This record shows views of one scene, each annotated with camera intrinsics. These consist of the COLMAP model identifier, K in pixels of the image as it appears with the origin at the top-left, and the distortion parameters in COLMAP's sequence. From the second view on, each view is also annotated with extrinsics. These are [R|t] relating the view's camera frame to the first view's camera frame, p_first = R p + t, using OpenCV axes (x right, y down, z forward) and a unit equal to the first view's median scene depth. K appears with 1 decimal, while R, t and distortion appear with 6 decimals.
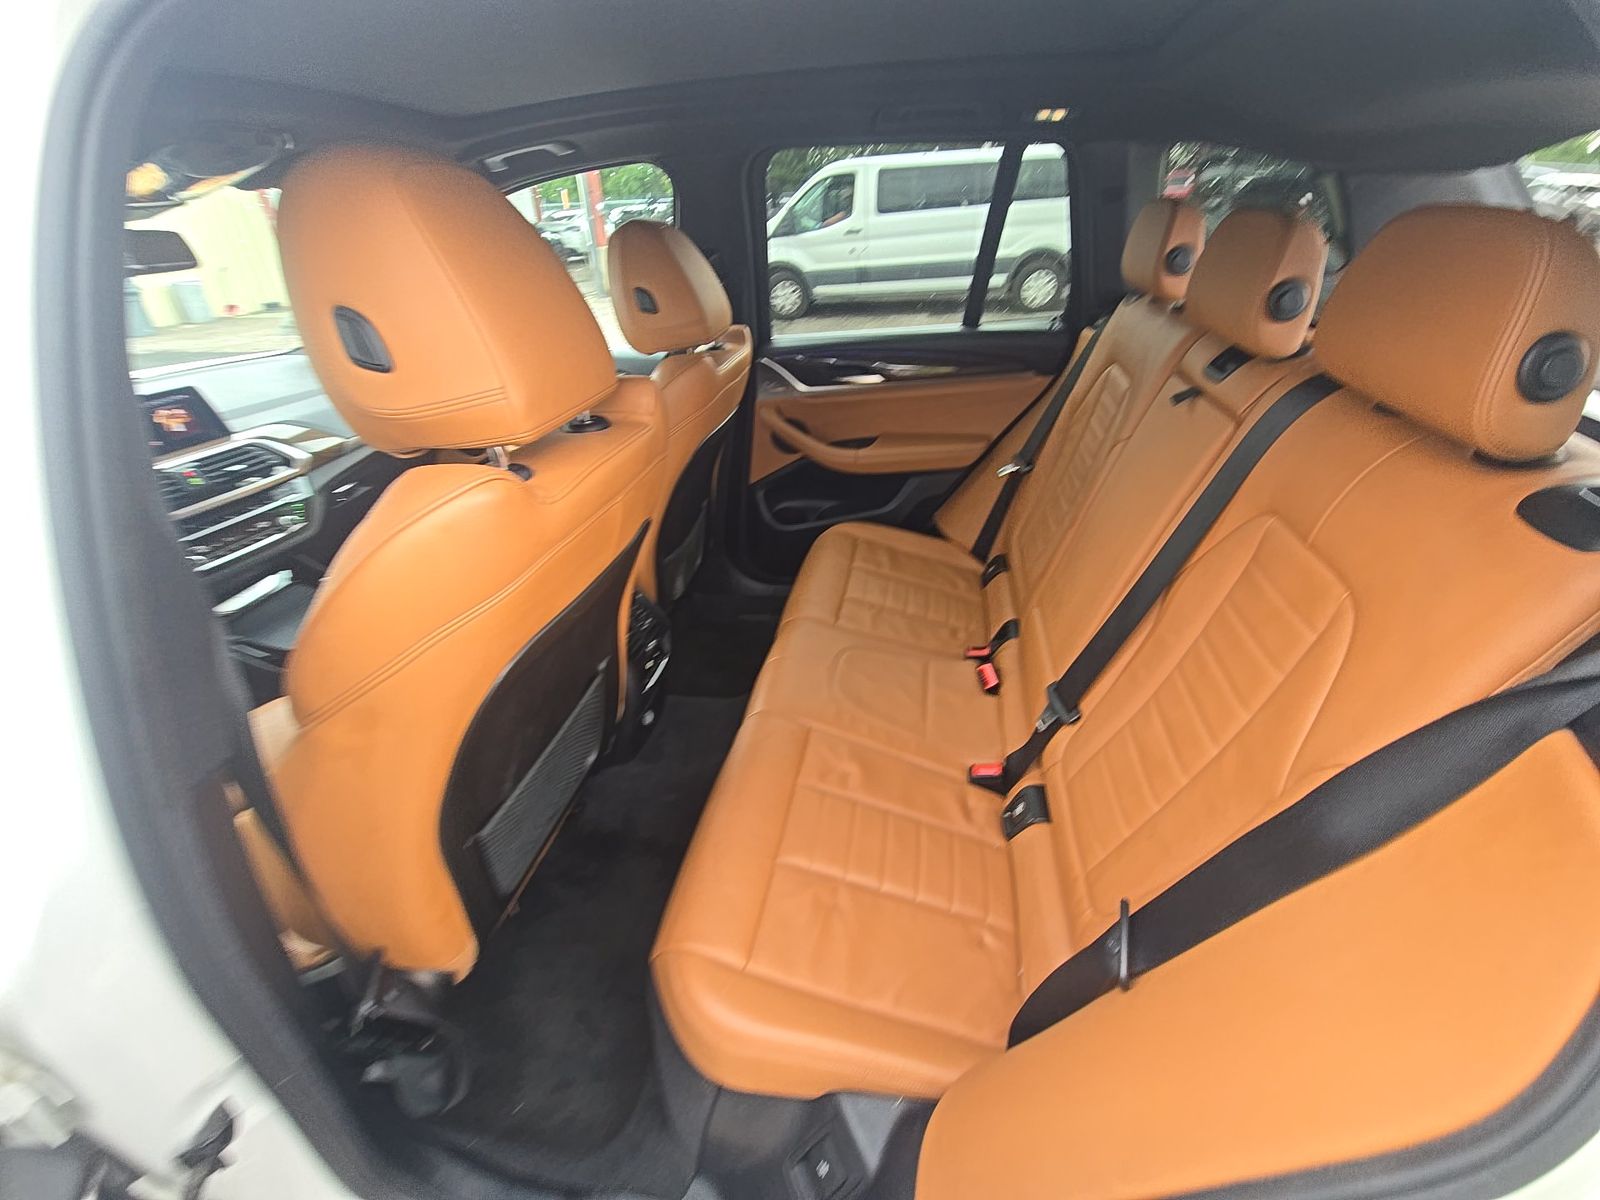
lens RADIAL K [[644.9, 0, 811.8], [0, 644.9, 604.5], [0, 0, 1]] dist [0.000123, 0.000004]
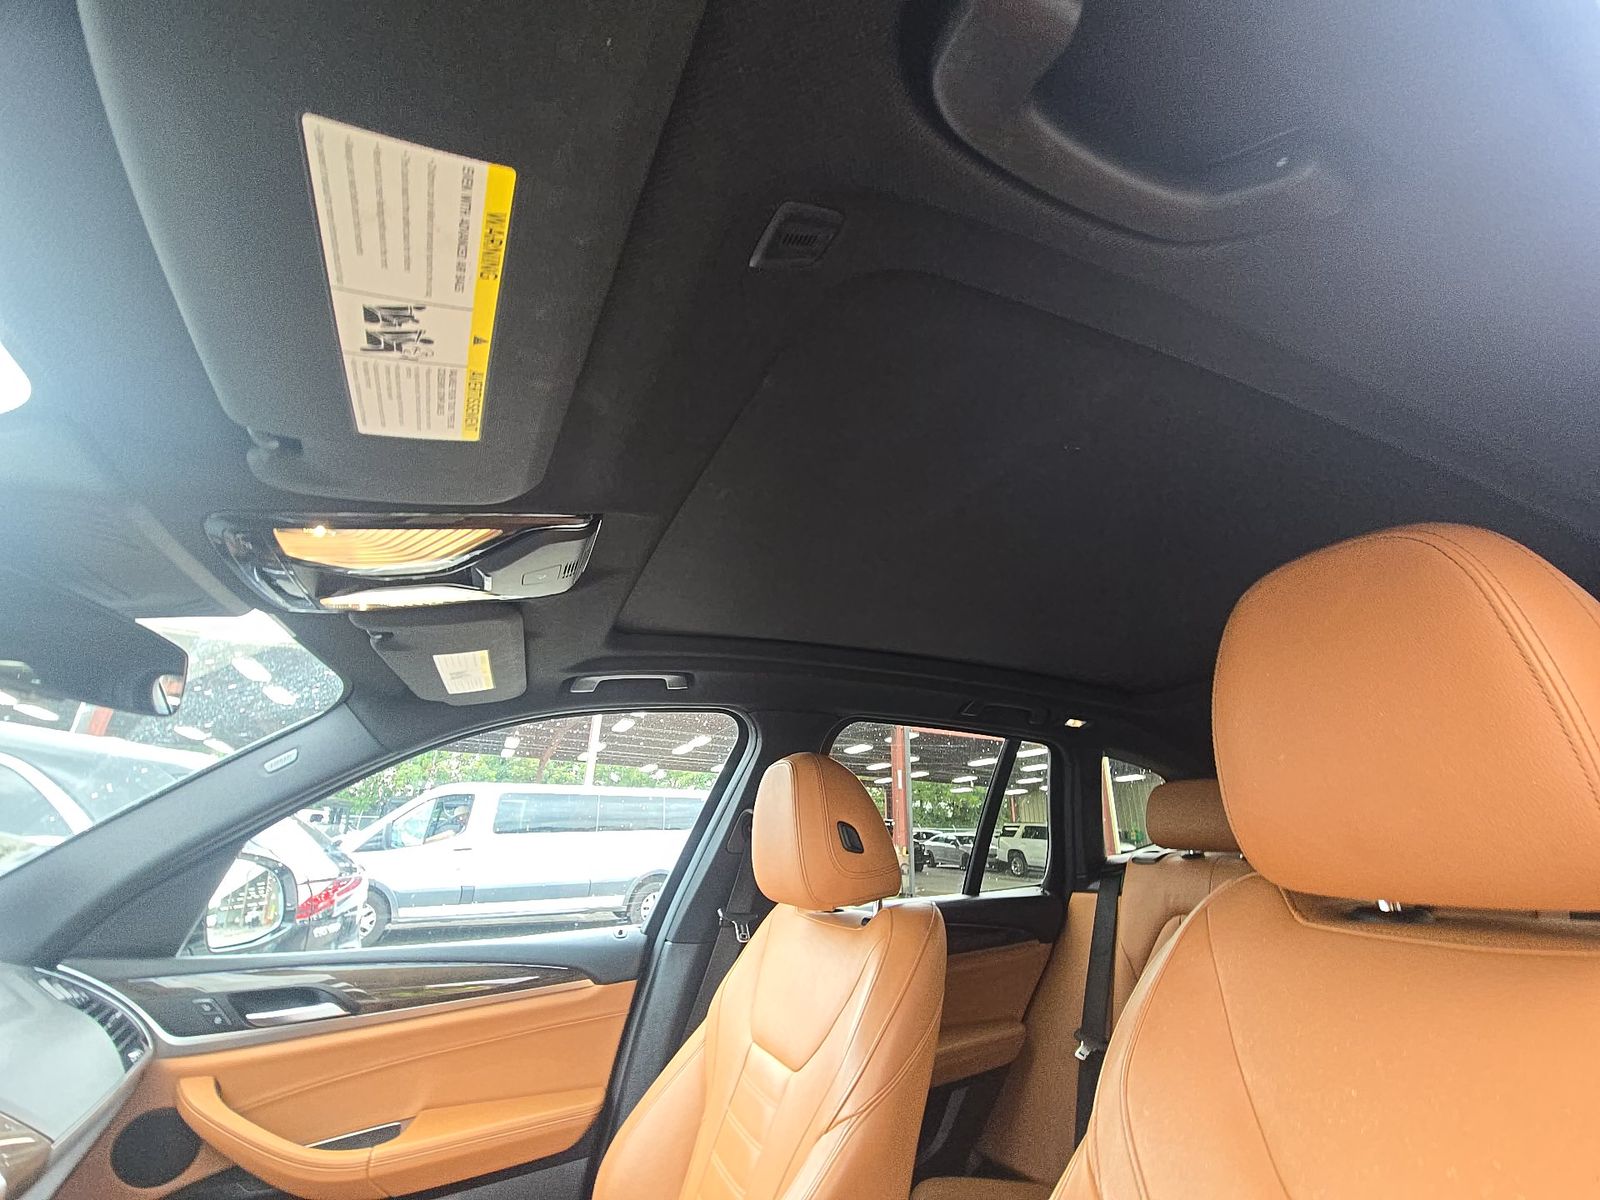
lens RADIAL K [[634.9, 0, 816.4], [0, 634.9, 603.0], [0, 0, 1]] dist [0.015025, -0.009446]
pose [[0.810376, 0.251312, 0.529277, -0.101553], [0.266819, 0.645945, -0.715236, -0.014294], [-0.521631, 0.720831, 0.456404, 0.061064]]
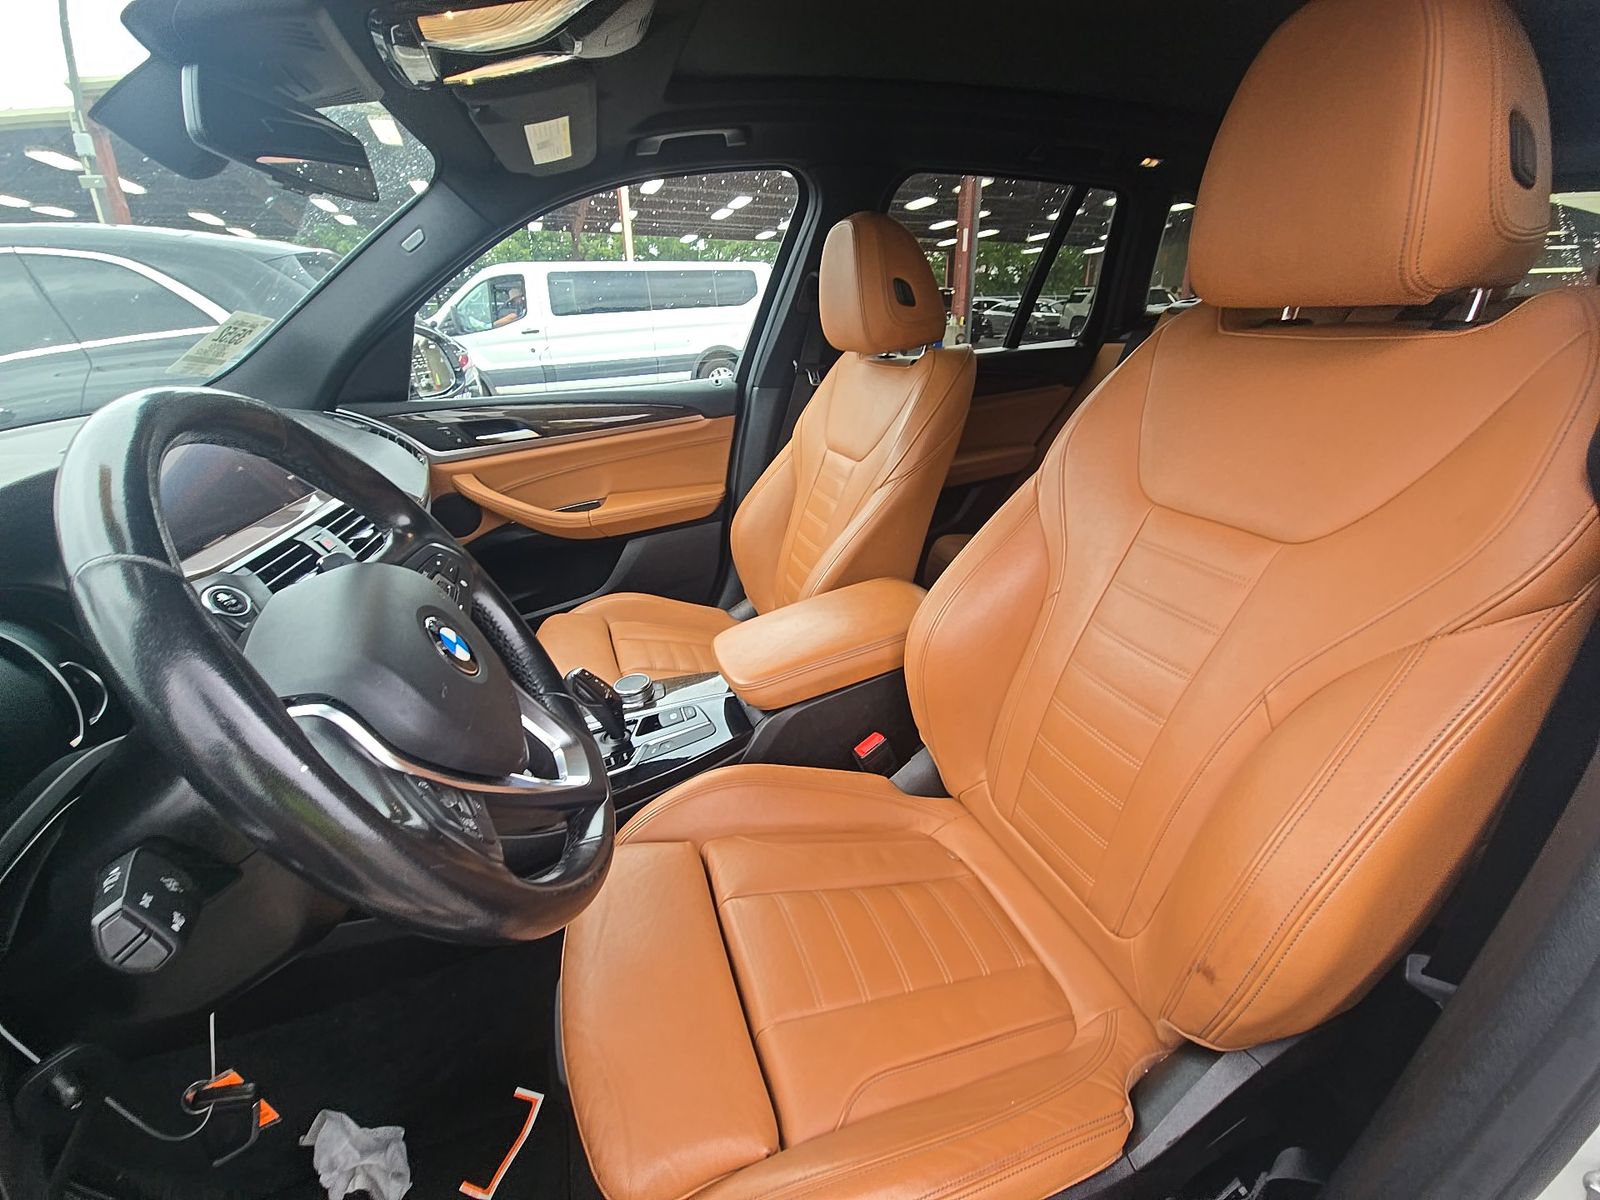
lens RADIAL K [[644.9, 0, 811.8], [0, 644.9, 604.5], [0, 0, 1]] dist [0.000123, 0.000004]
pose [[0.857265, -0.186478, 0.479920, -0.118073], [0.253989, 0.963964, -0.079134, 0.000478], [-0.447869, 0.189734, 0.873736, 0.044515]]
